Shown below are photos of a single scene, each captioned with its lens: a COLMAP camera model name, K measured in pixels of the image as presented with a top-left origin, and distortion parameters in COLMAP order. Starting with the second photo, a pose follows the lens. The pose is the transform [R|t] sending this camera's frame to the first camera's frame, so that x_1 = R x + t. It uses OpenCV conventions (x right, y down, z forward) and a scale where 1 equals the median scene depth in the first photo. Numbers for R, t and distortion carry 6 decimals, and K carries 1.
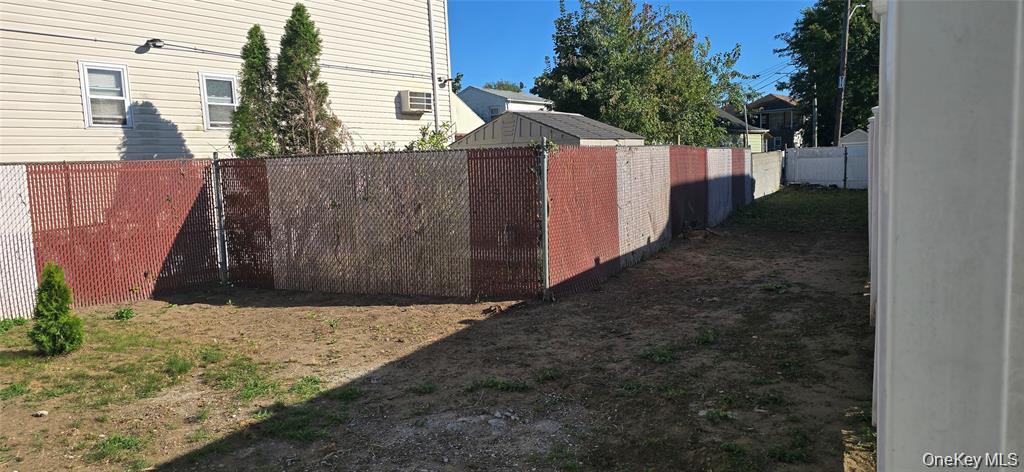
lens RADIAL K [[651.6, 0, 511.8], [0, 651.6, 243.5], [0, 0, 1]] dist [0.031723, -0.033837]
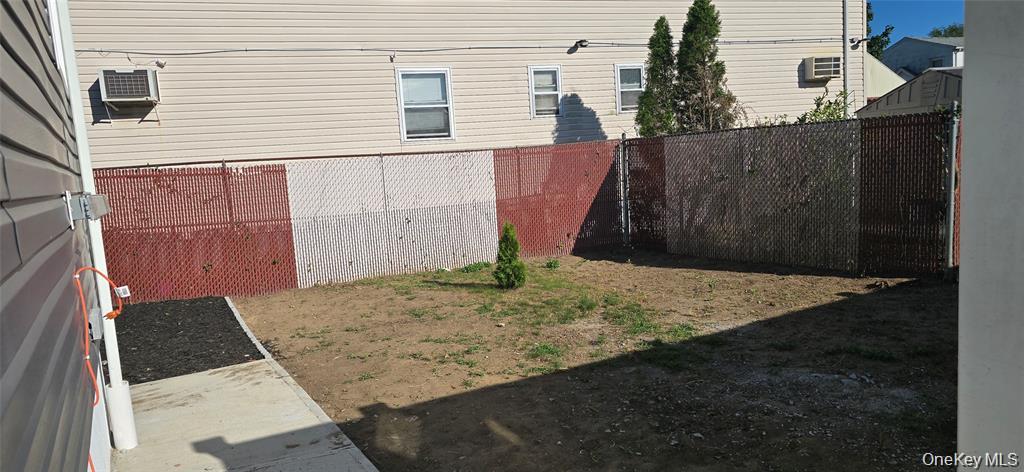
lens RADIAL K [[651.6, 0, 511.8], [0, 651.6, 243.5], [0, 0, 1]] dist [0.031723, -0.033837]
pose [[0.825467, 0.049504, -0.562275, 0.055940], [-0.026234, 0.998435, 0.049391, 0.005143], [0.563840, -0.026020, 0.825474, -0.092563]]
